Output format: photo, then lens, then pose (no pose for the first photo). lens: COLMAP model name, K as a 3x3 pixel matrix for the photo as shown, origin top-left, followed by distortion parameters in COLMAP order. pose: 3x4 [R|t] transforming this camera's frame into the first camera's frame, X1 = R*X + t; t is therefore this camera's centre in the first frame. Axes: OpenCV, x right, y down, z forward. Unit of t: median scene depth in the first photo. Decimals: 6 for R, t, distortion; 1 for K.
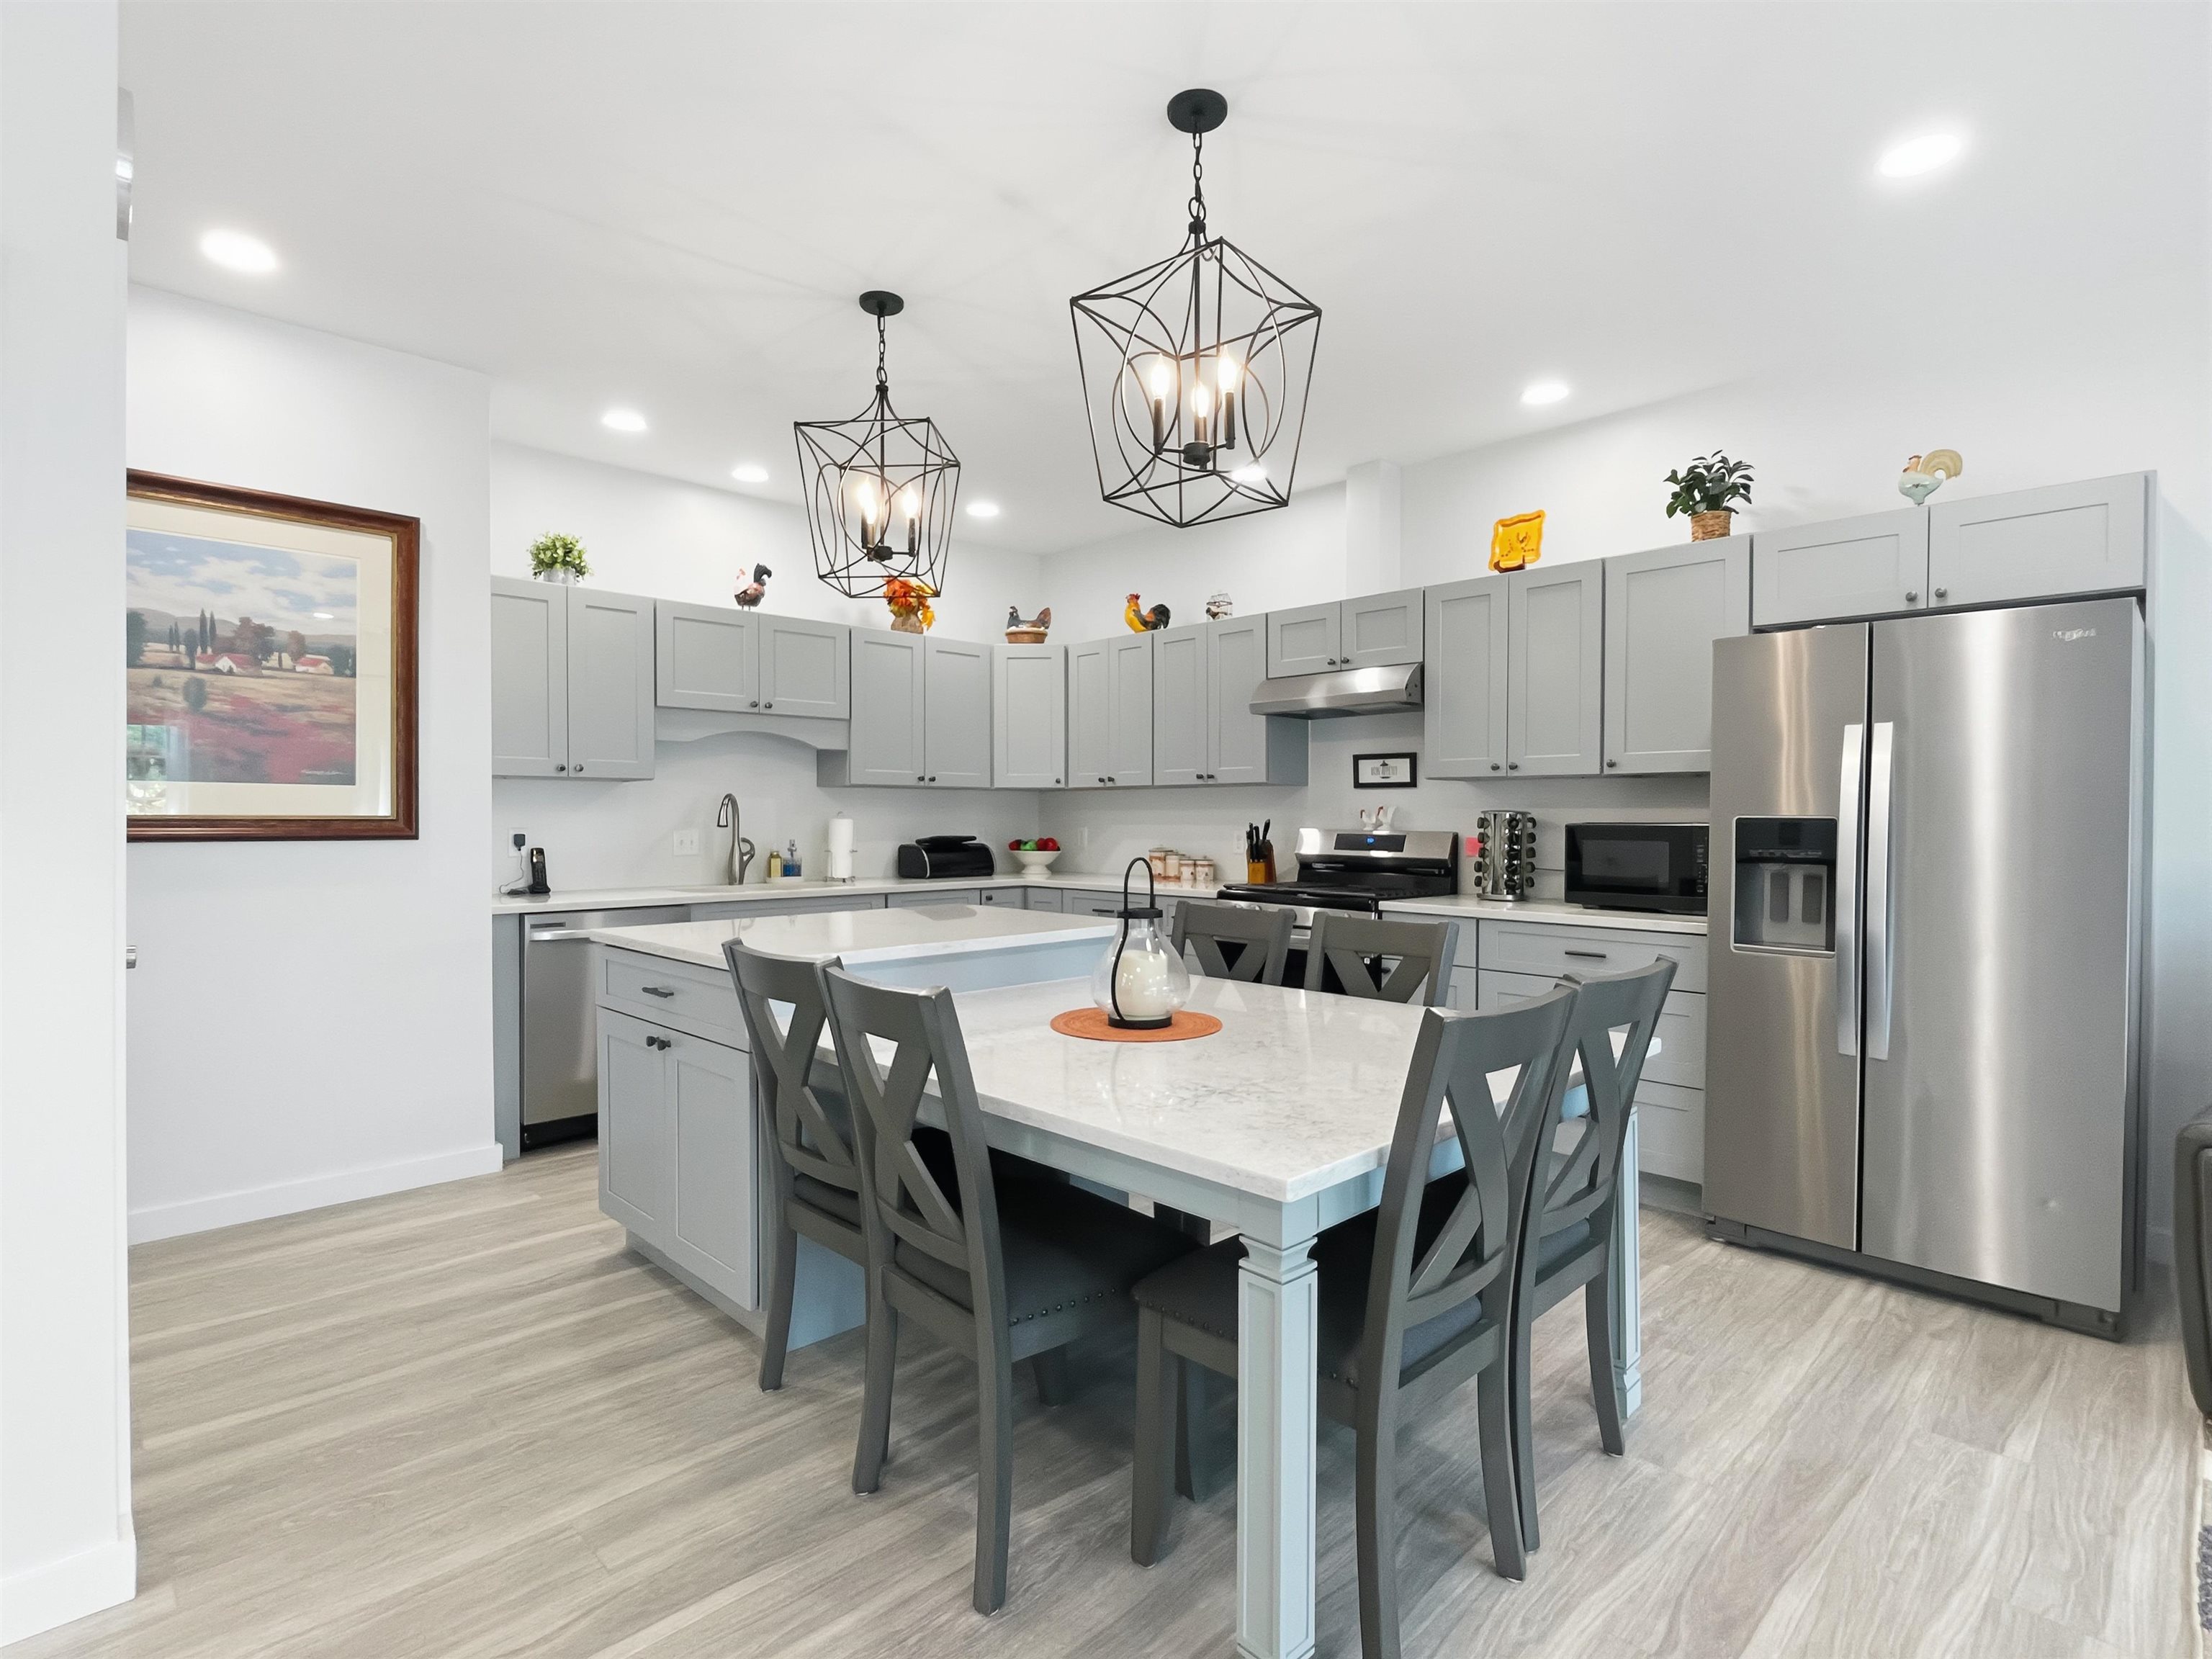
lens RADIAL K [[1107.4, 0, 1144.9], [0, 1107.4, 829.0], [0, 0, 1]] dist [-0.001468, -0.001200]
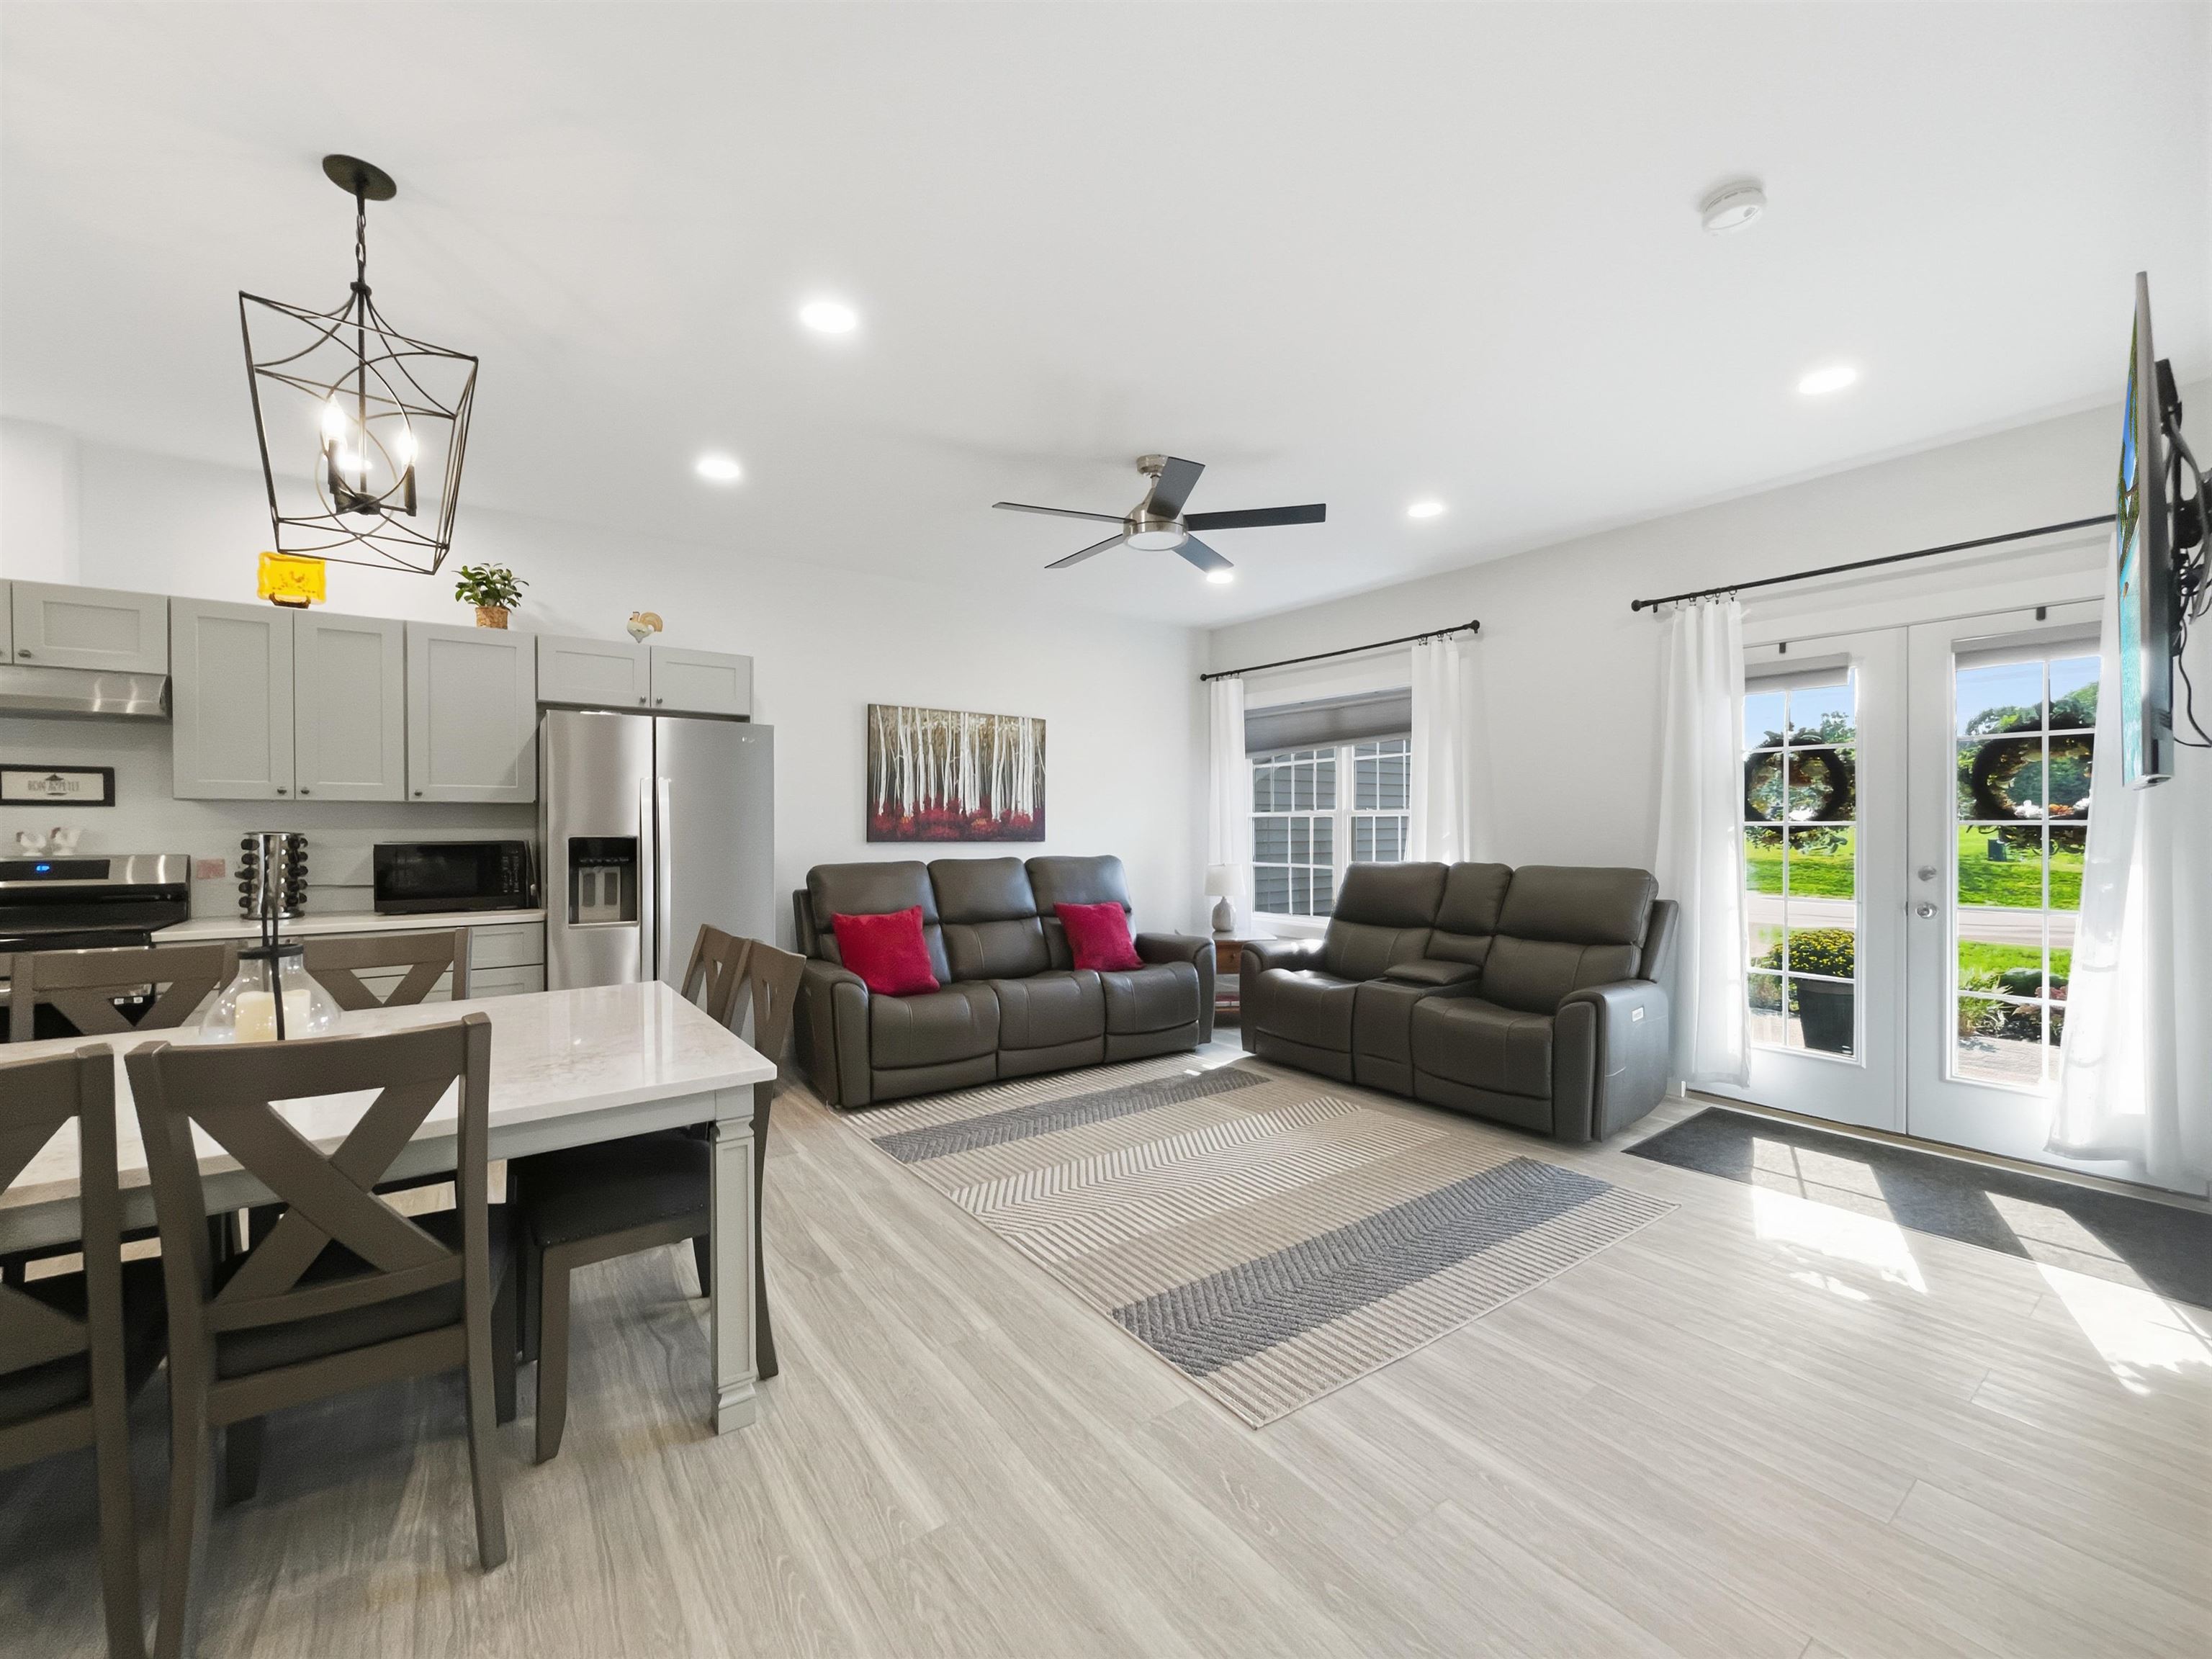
lens RADIAL K [[868.1, 0, 1106.0], [0, 868.1, 829.5], [0, 0, 1]] dist [0.000222, 0.000036]
pose [[0.159361, -0.008209, 0.987186, -0.360037], [0.013219, 0.999894, 0.006181, -0.013699], [-0.987132, 0.012064, 0.159452, 0.096934]]
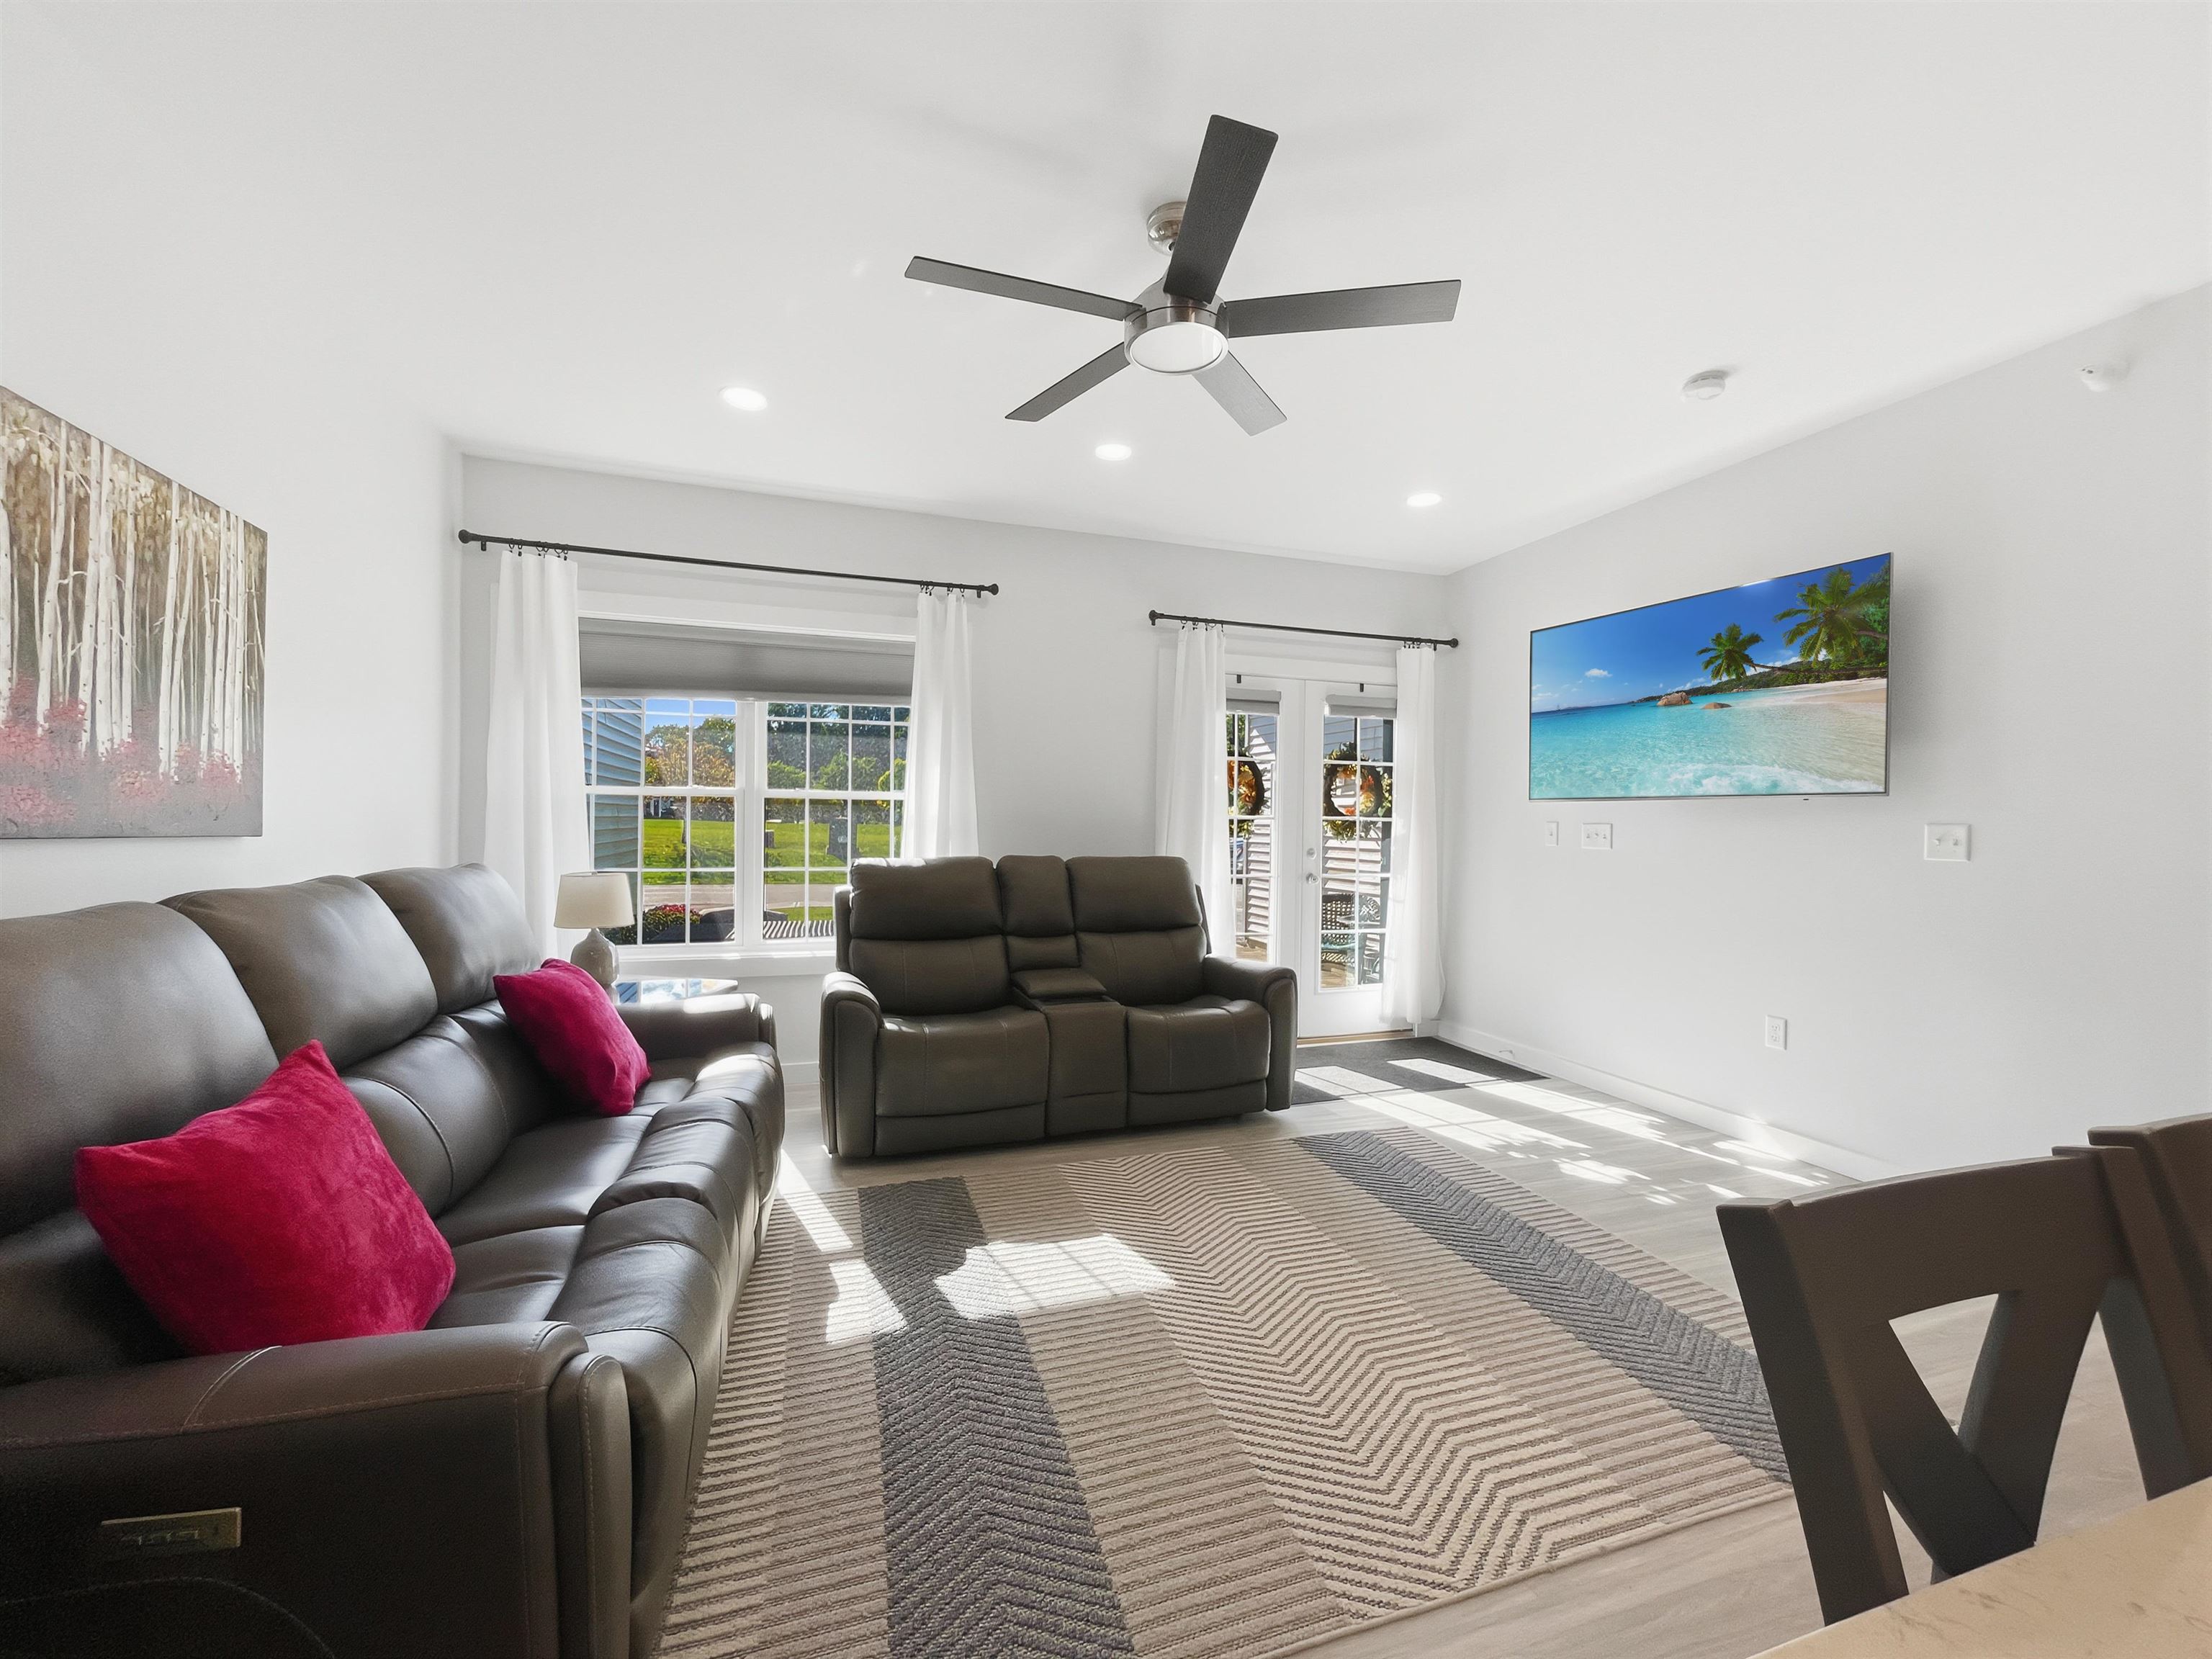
lens RADIAL K [[893.0, 0, 1106.0], [0, 893.0, 829.5], [0, 0, 1]] dist [-0.000721, -0.000072]
pose [[-0.884364, -0.017719, 0.466462, 0.273547], [-0.011350, 0.999800, 0.016459, -0.006634], [-0.466660, 0.009262, -0.884388, 0.691642]]
